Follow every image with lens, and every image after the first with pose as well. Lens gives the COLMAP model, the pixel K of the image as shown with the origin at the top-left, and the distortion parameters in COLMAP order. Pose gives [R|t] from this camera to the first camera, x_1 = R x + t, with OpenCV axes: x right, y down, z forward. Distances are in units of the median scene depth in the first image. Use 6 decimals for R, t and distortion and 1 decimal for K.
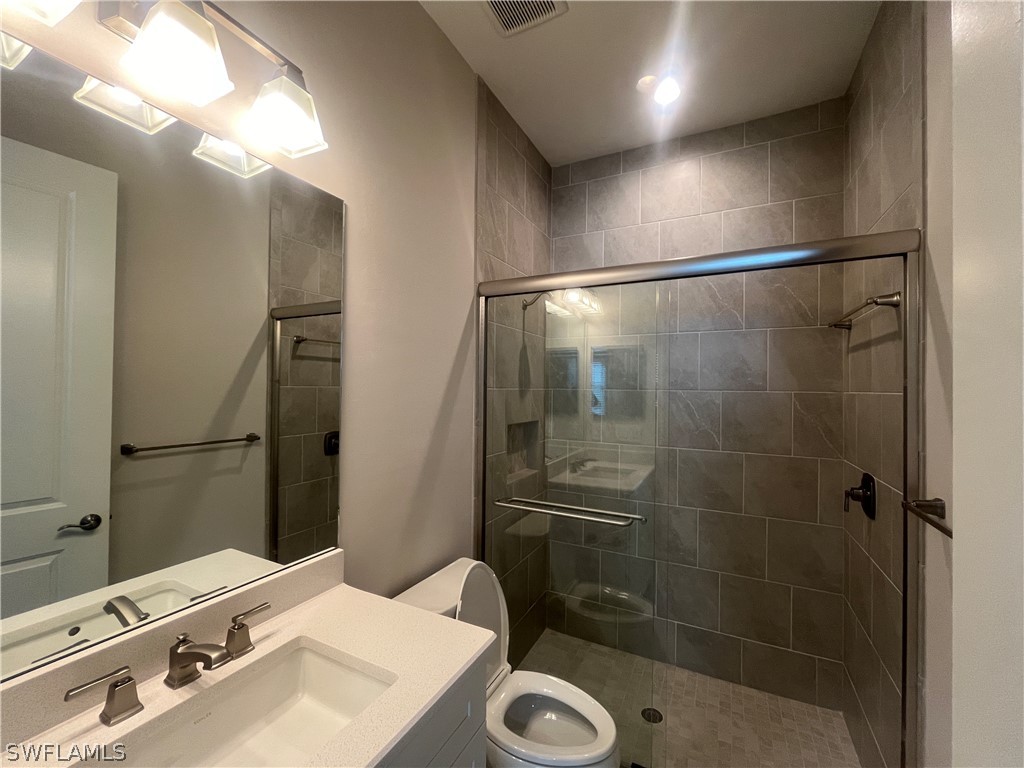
lens RADIAL K [[418.5, 0, 512.0], [0, 418.5, 384.0], [0, 0, 1]] dist [0.000981, 0.000154]
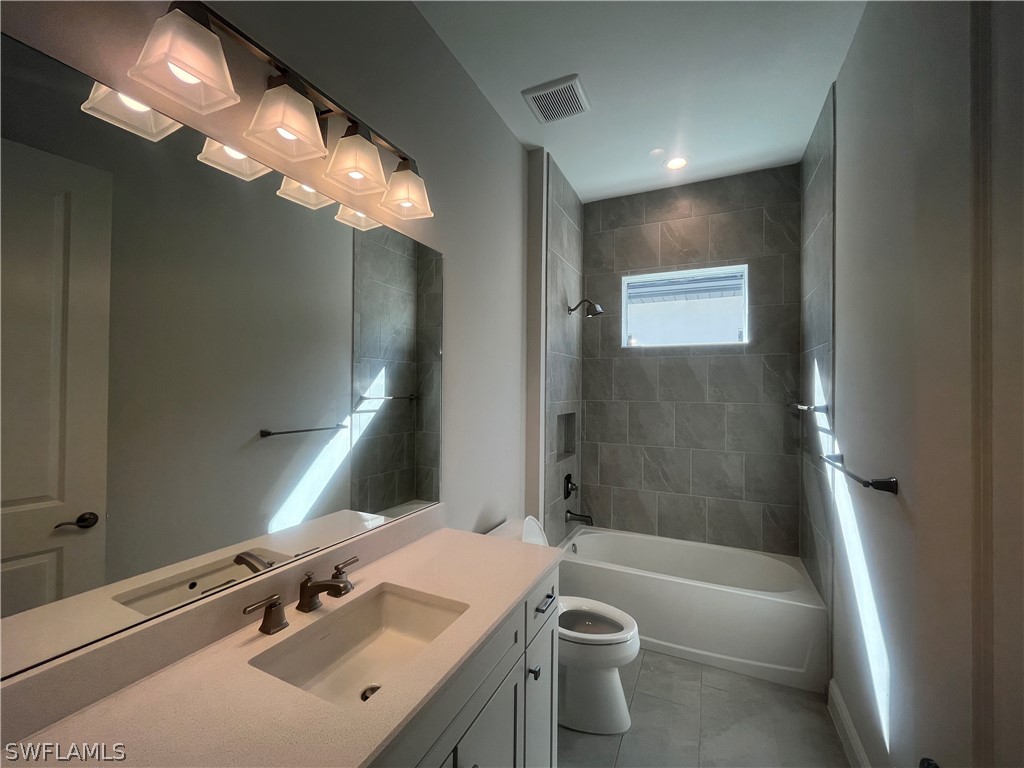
lens RADIAL K [[418.5, 0, 512.0], [0, 418.5, 384.0], [0, 0, 1]] dist [0.000981, 0.000154]
pose [[0.999729, -0.003604, 0.023007, -0.152871], [0.003494, 0.999982, 0.004827, -0.006748], [-0.023024, -0.004745, 0.999724, -0.296772]]
